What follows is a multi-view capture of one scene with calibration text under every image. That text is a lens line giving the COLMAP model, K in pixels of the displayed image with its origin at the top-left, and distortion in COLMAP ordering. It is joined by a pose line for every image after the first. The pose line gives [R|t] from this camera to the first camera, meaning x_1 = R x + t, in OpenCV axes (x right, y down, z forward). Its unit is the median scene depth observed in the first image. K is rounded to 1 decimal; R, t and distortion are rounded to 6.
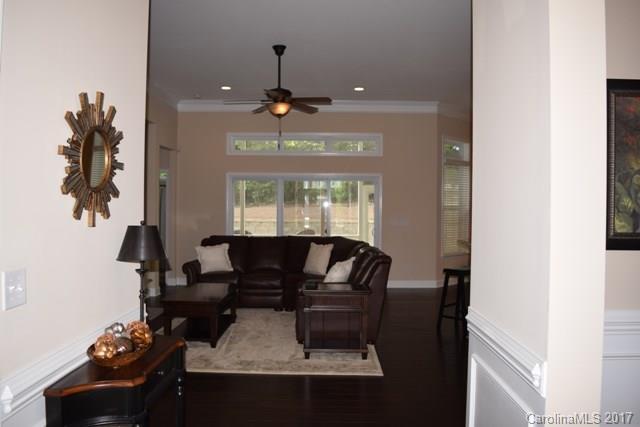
lens RADIAL K [[500.1, 0, 320.0], [0, 500.1, 213.5], [0, 0, 1]] dist [-0.088722, 0.006948]
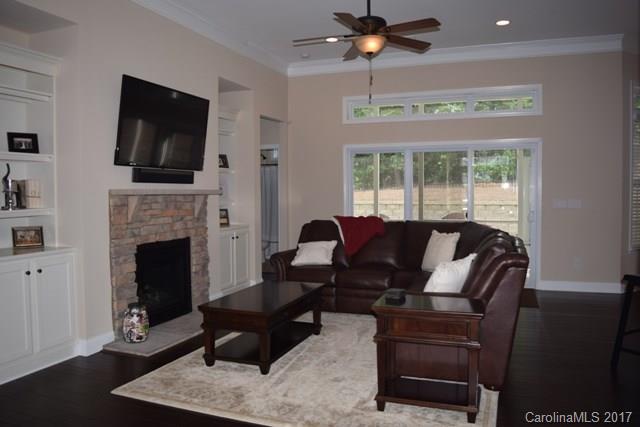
lens RADIAL K [[500.1, 0, 320.0], [0, 500.1, 213.5], [0, 0, 1]] dist [-0.088722, 0.006948]
pose [[0.940334, -0.000012, -0.340253, 0.091061], [0.010947, 0.999483, 0.030217, 0.010582], [0.340077, -0.032139, 0.939848, 0.286908]]
